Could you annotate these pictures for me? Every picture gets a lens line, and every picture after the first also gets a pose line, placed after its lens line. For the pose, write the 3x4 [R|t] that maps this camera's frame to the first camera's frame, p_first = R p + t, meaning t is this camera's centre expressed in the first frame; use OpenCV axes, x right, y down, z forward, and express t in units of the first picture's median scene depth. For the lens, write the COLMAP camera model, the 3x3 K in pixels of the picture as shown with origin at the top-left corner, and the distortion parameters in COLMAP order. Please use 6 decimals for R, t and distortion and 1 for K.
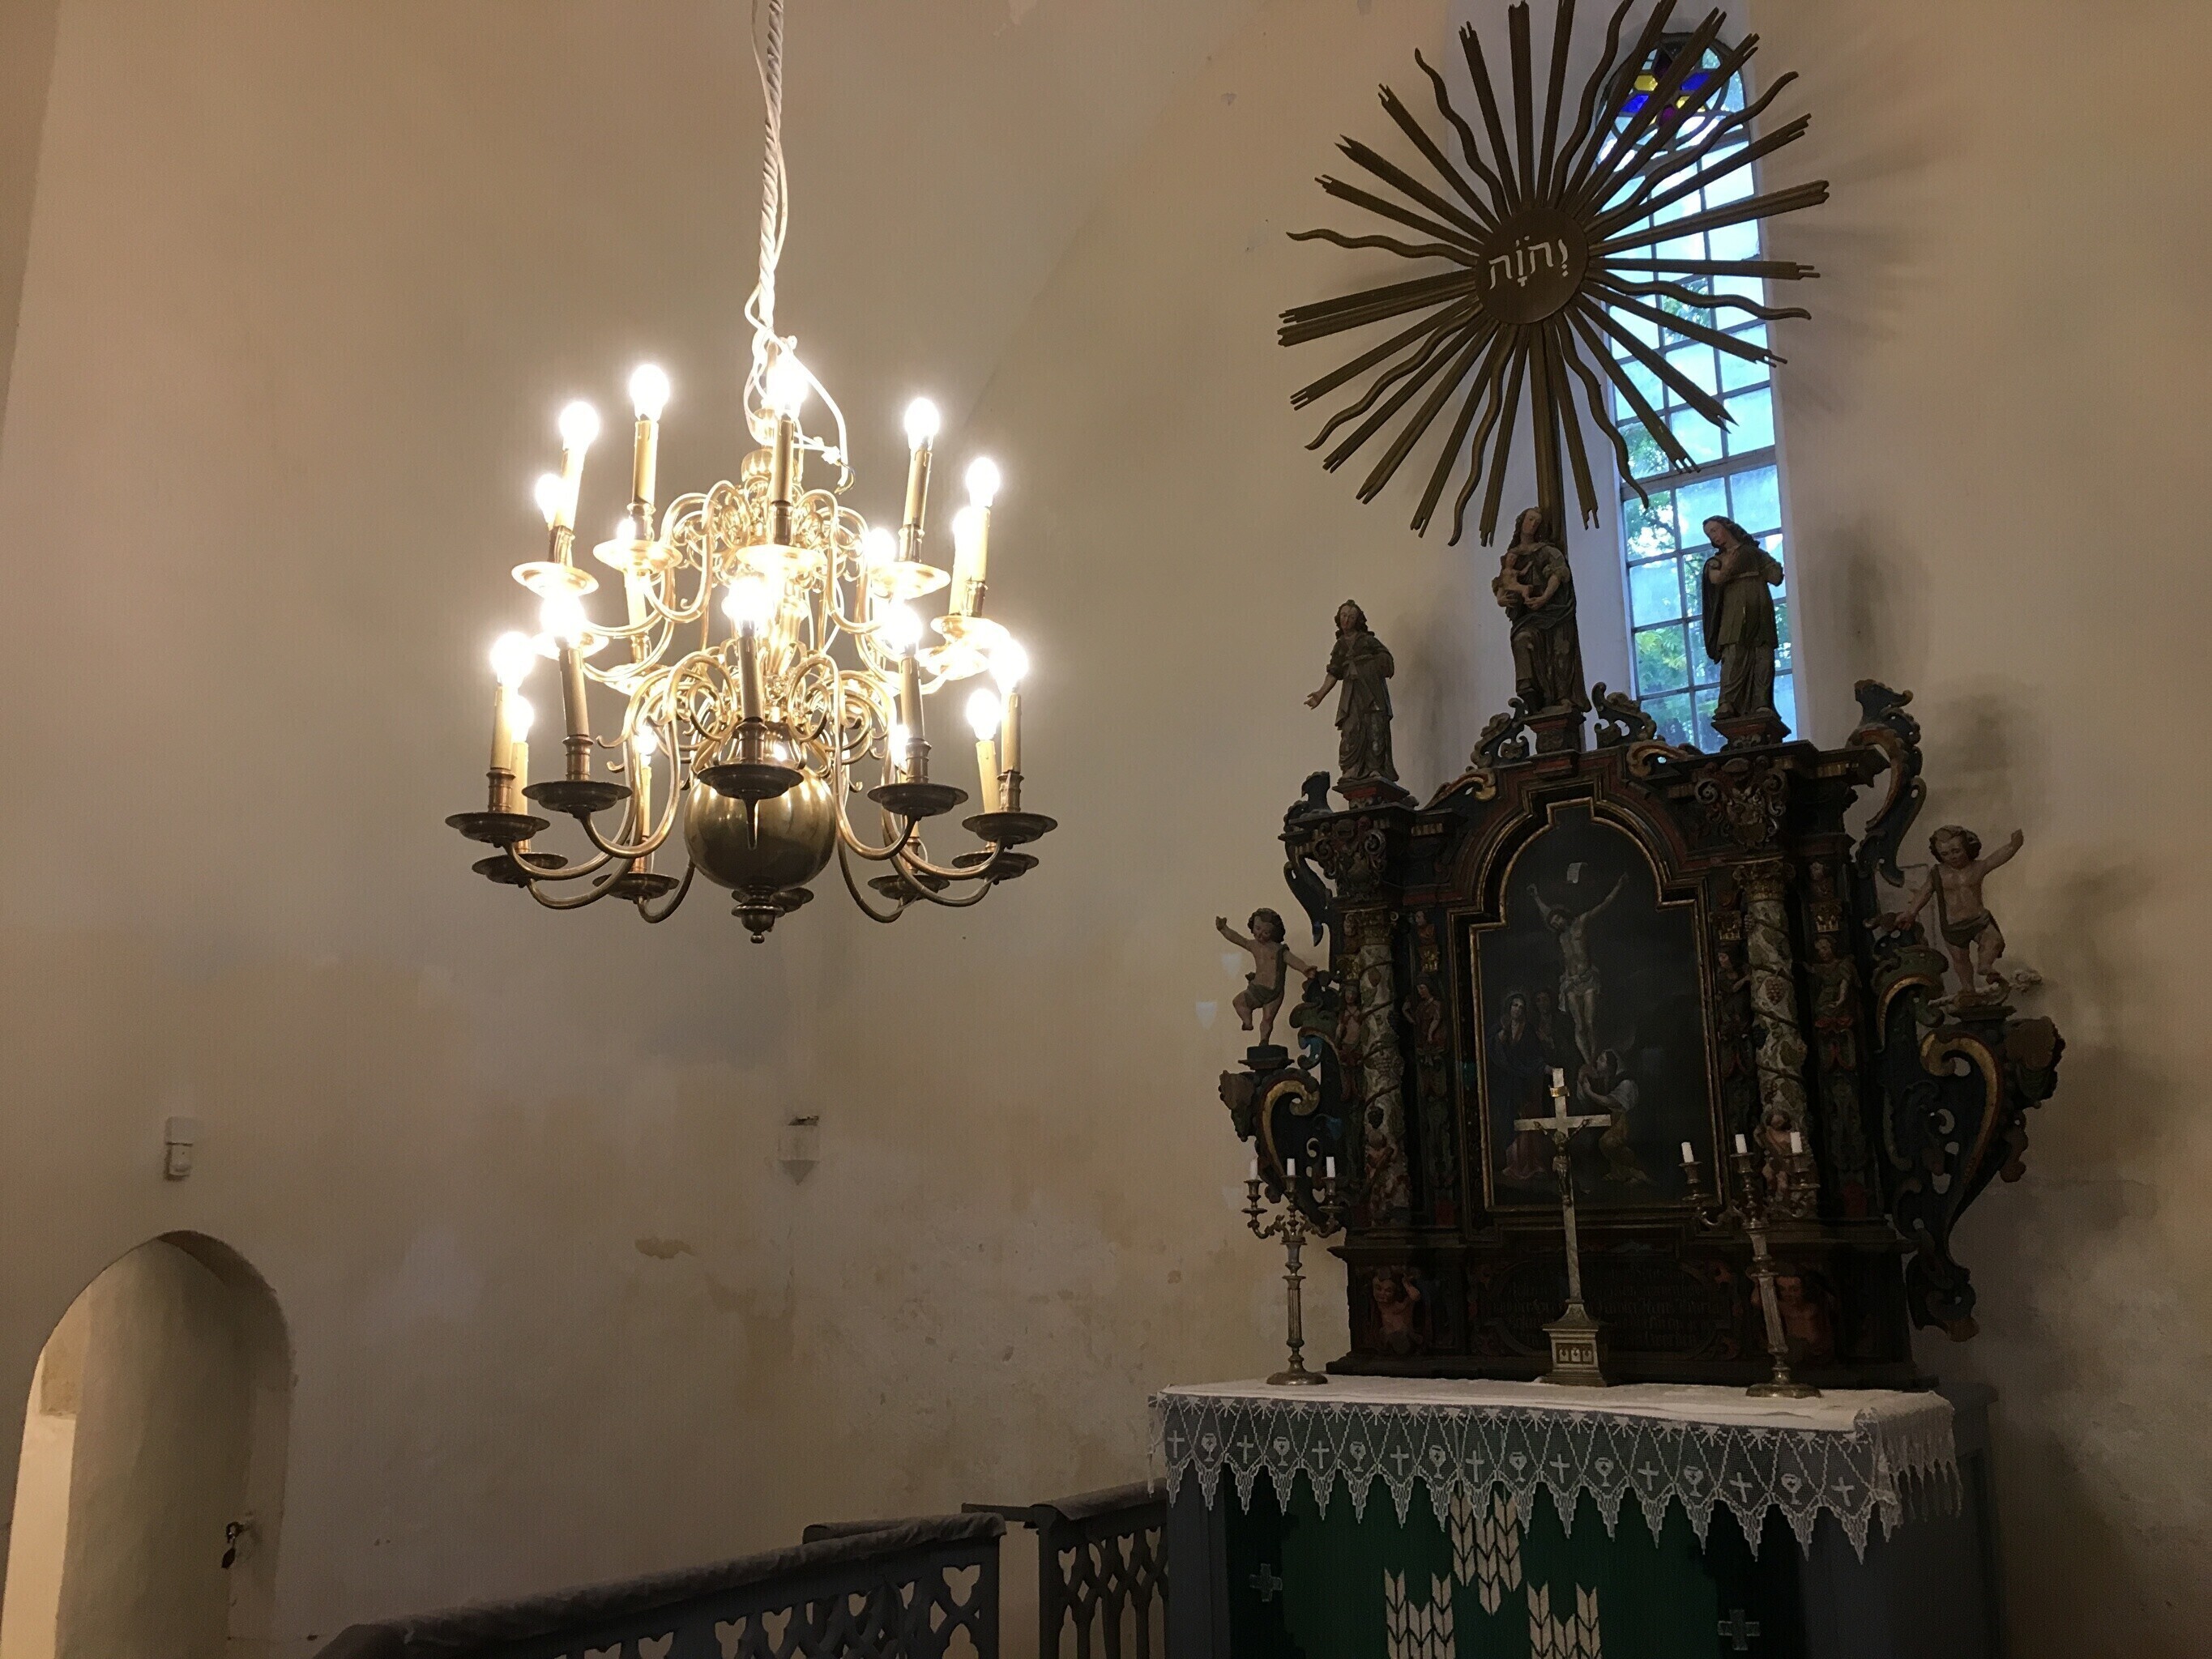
lens RADIAL K [[1854.9, 0, 1103.2], [0, 1854.9, 824.8], [0, 0, 1]] dist [0.047195, -0.004287]
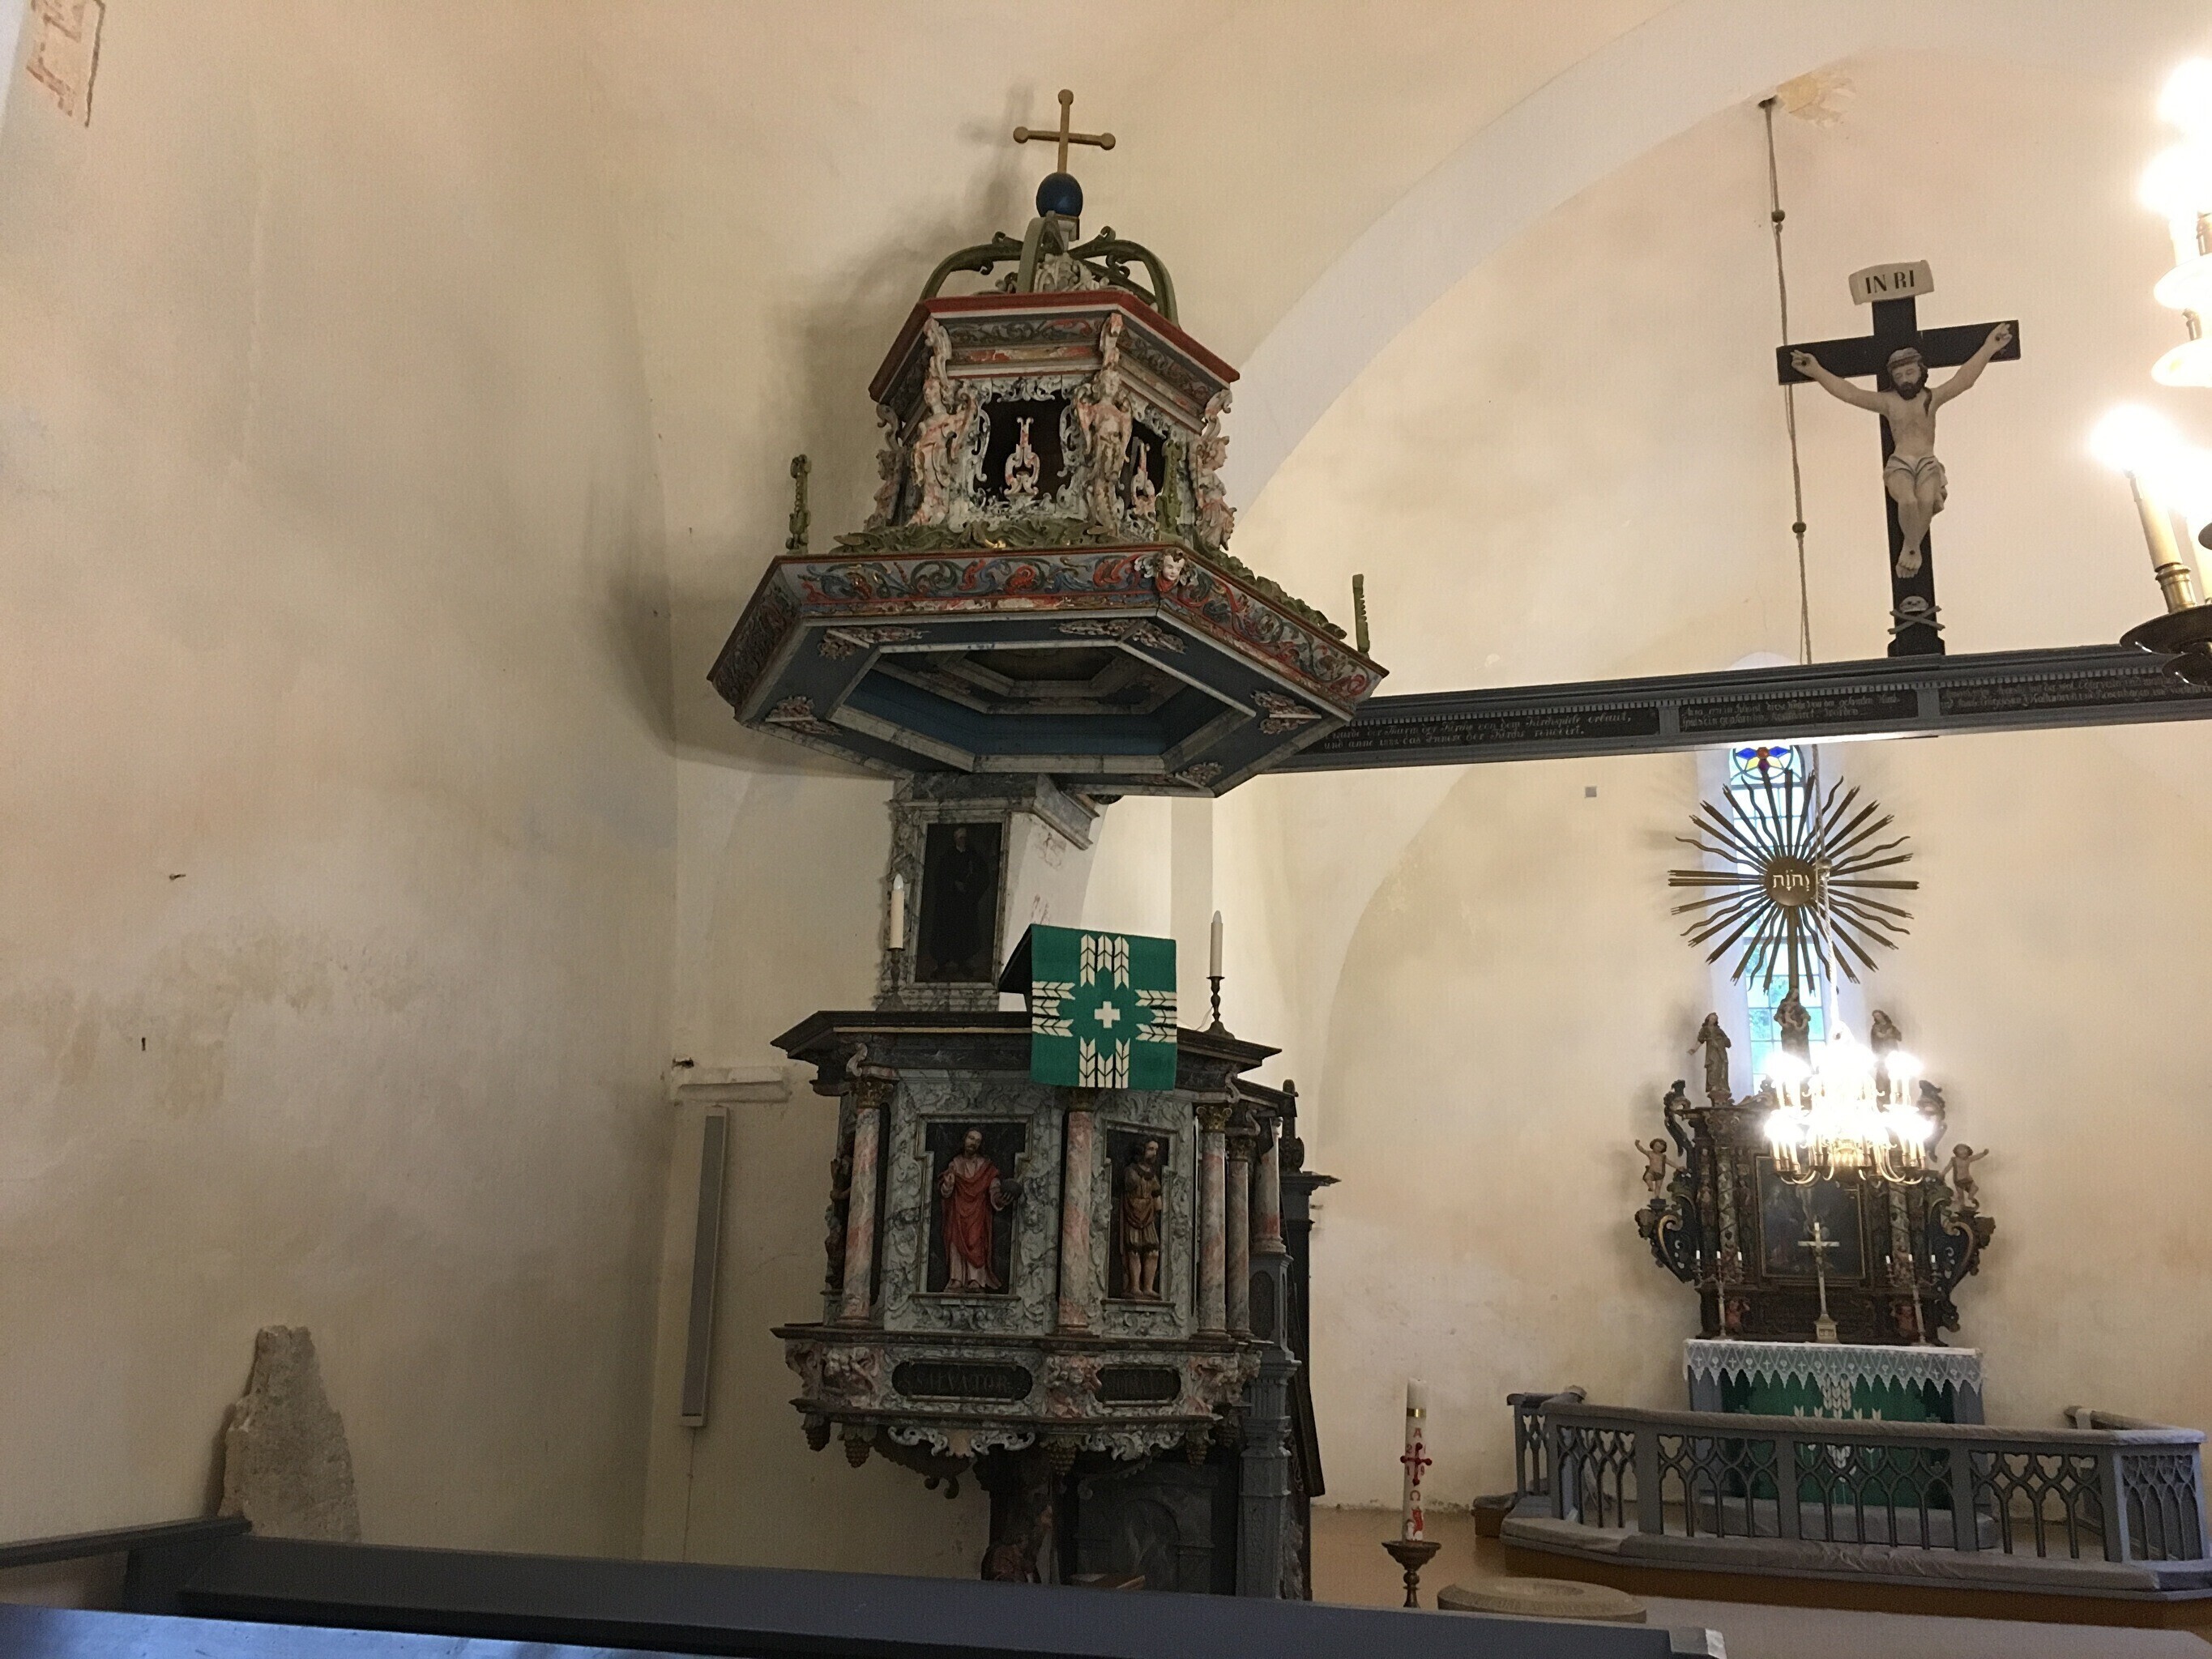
lens RADIAL K [[1854.9, 0, 1108.4], [0, 1854.9, 830.5], [0, 0, 1]] dist [0.047195, -0.004287]
pose [[0.947941, 0.115381, 0.296808, -1.475963], [-0.110054, 0.993321, -0.034656, -0.205045], [-0.298824, 0.000187, 0.954308, -1.148972]]
